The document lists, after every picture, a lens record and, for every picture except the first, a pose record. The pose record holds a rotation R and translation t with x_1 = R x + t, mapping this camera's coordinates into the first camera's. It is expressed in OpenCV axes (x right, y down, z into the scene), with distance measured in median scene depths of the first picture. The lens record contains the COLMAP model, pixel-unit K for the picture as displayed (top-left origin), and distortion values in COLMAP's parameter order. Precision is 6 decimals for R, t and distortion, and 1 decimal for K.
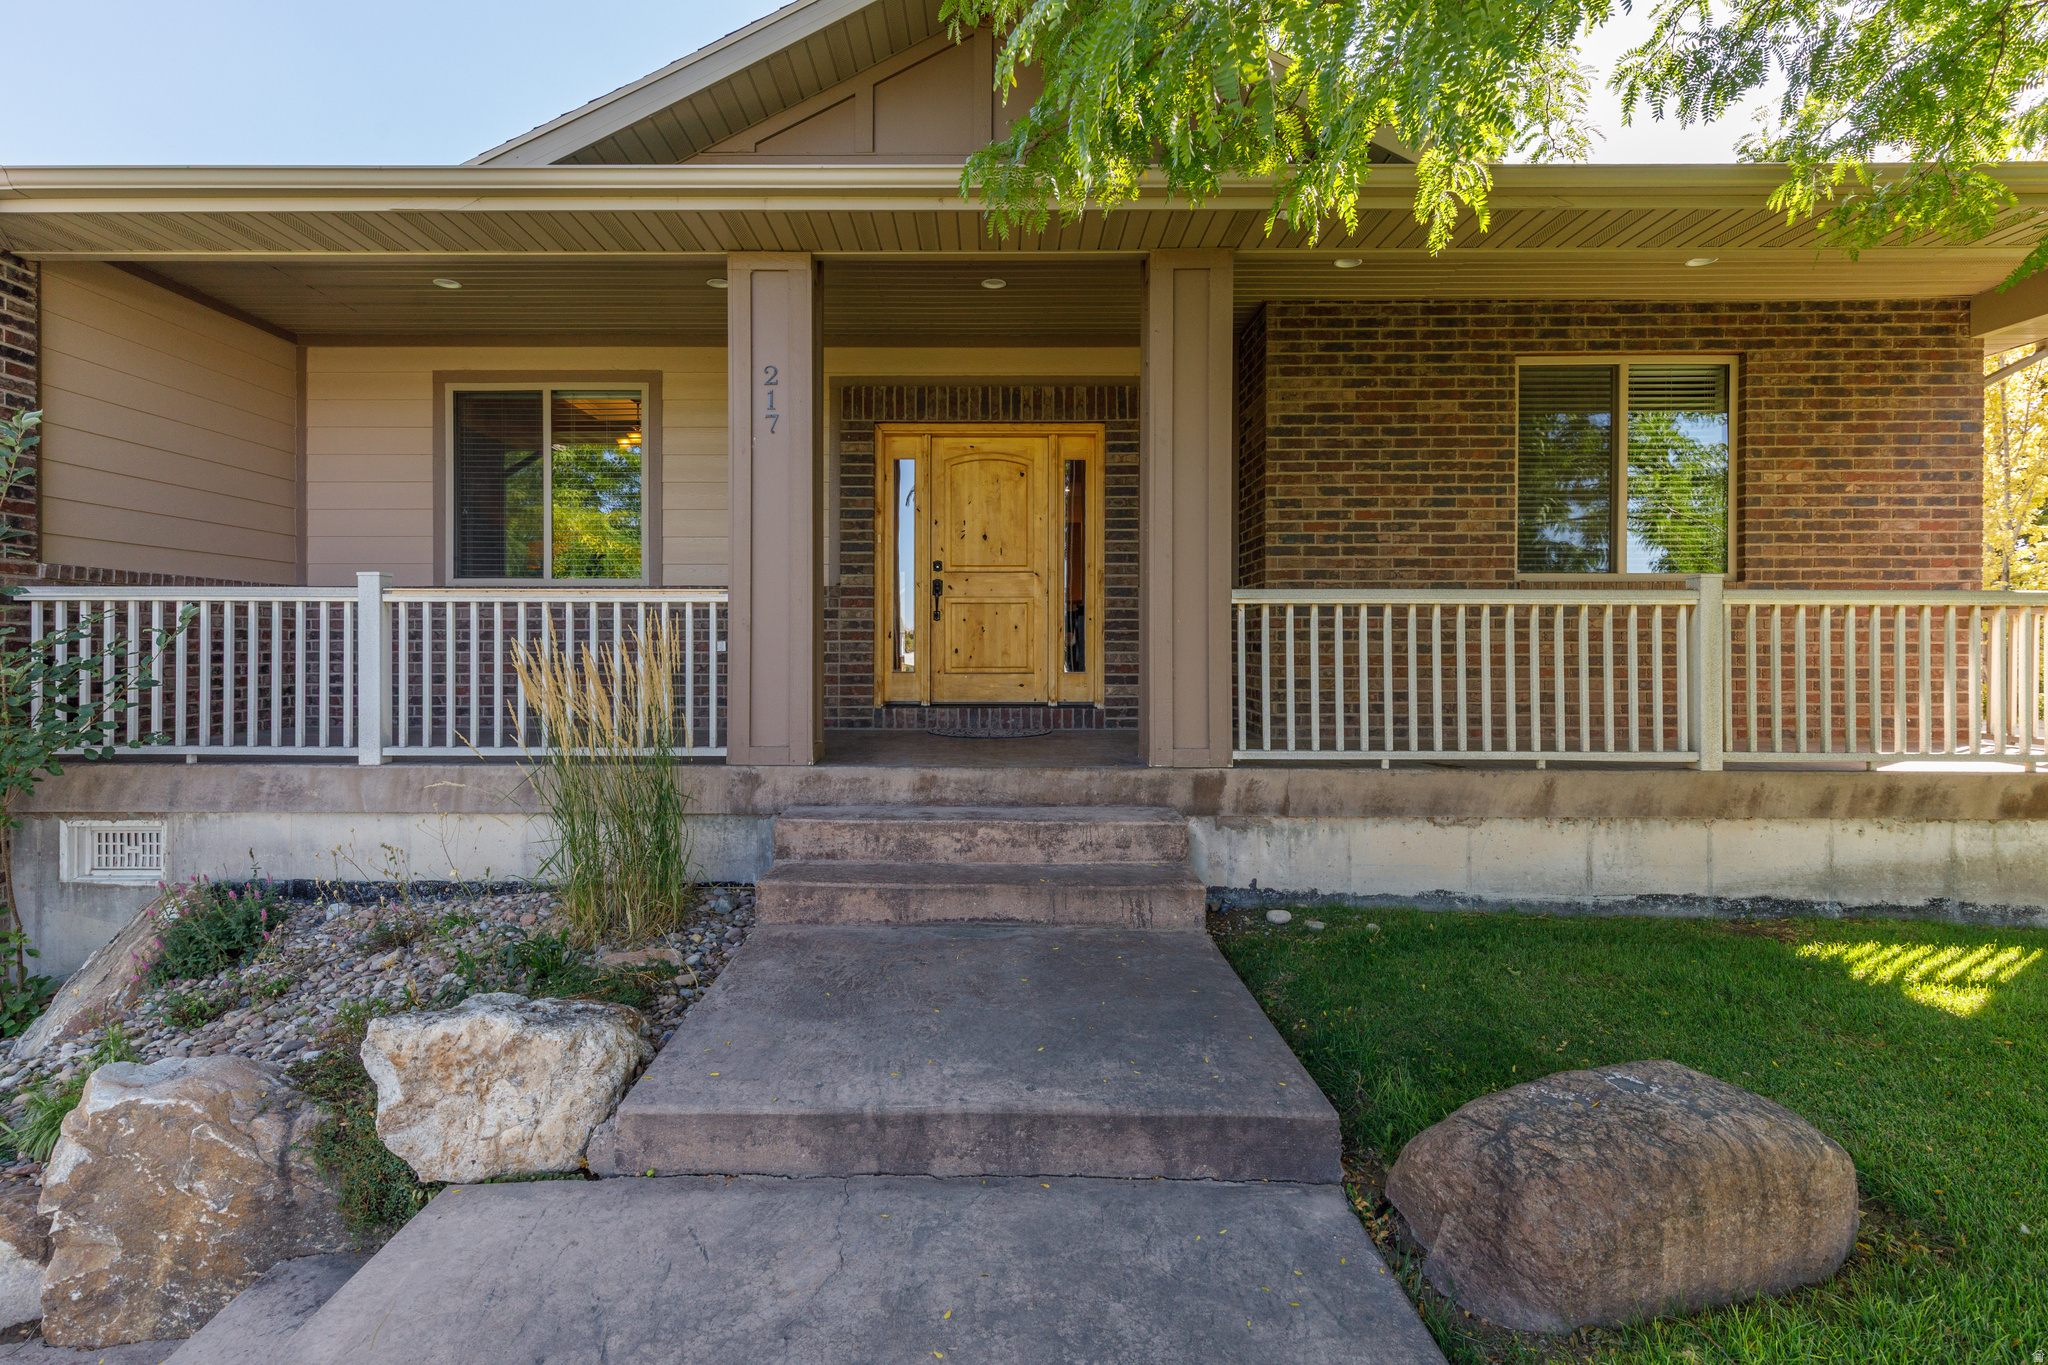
lens RADIAL K [[937.9, 0, 1000.0], [0, 937.9, 640.3], [0, 0, 1]] dist [0.005877, -0.000017]
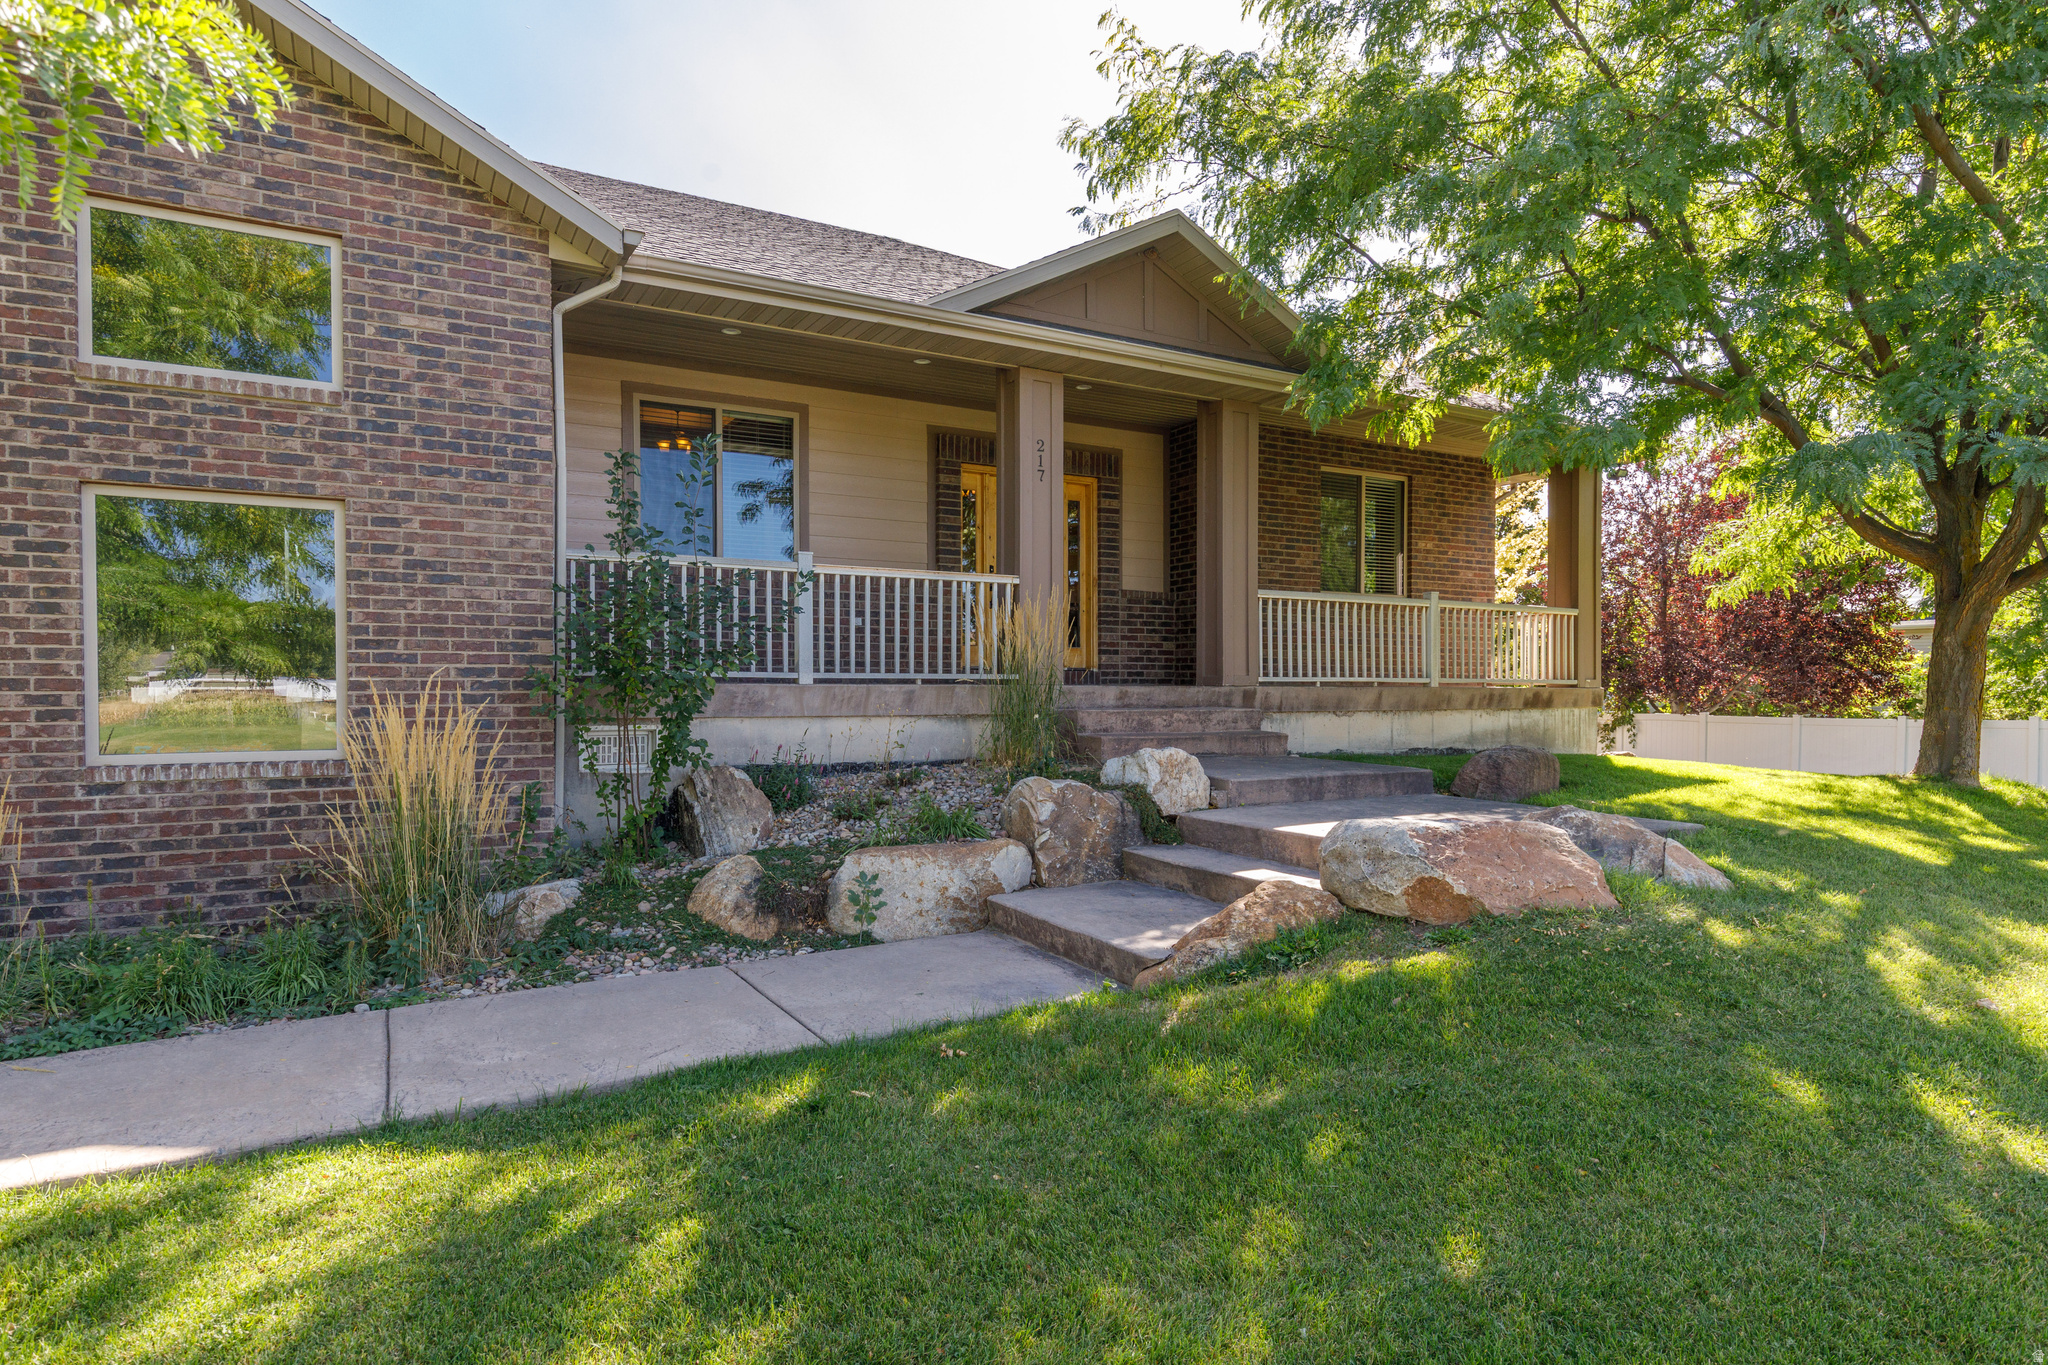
lens RADIAL K [[1148.5, 0, 1022.6], [0, 1148.5, 685.8], [0, 0, 1]] dist [-0.004422, -0.000825]
pose [[0.862109, 0.000793, 0.506722, -1.287308], [-0.001467, 0.999998, 0.000930, 0.133047], [-0.506721, -0.001545, 0.862109, -0.707079]]
